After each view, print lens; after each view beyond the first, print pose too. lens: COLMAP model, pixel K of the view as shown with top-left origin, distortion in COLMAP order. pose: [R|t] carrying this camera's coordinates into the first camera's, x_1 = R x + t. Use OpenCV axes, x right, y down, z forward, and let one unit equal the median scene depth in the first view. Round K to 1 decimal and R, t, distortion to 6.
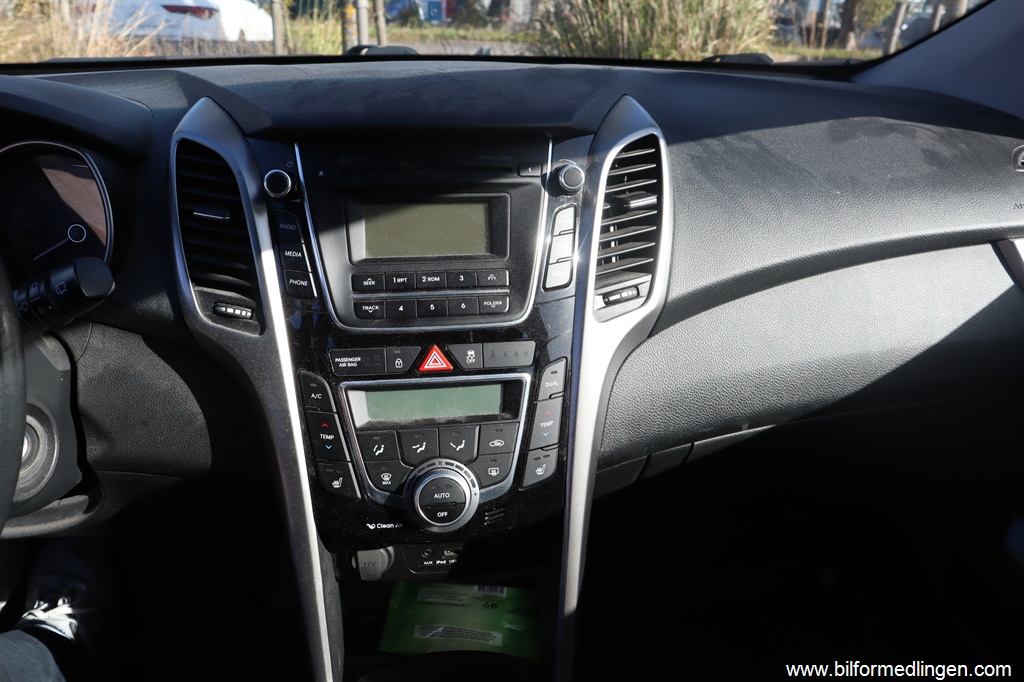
lens RADIAL K [[707.4, 0, 512.0], [0, 707.4, 341.0], [0, 0, 1]] dist [-0.117563, 0.074792]
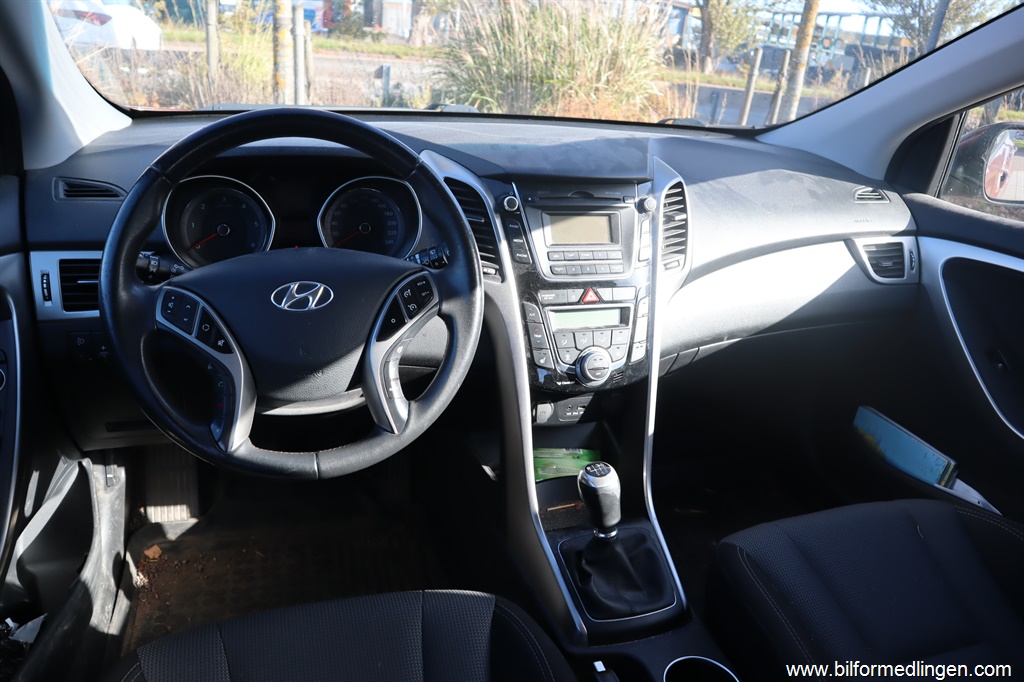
lens RADIAL K [[707.4, 0, 512.0], [0, 707.4, 341.0], [0, 0, 1]] dist [-0.117563, 0.074792]
pose [[0.984057, -0.018374, 0.176902, -0.631219], [0.021018, 0.999694, -0.013082, 0.162538], [-0.176608, 0.016592, 0.984141, -0.831597]]
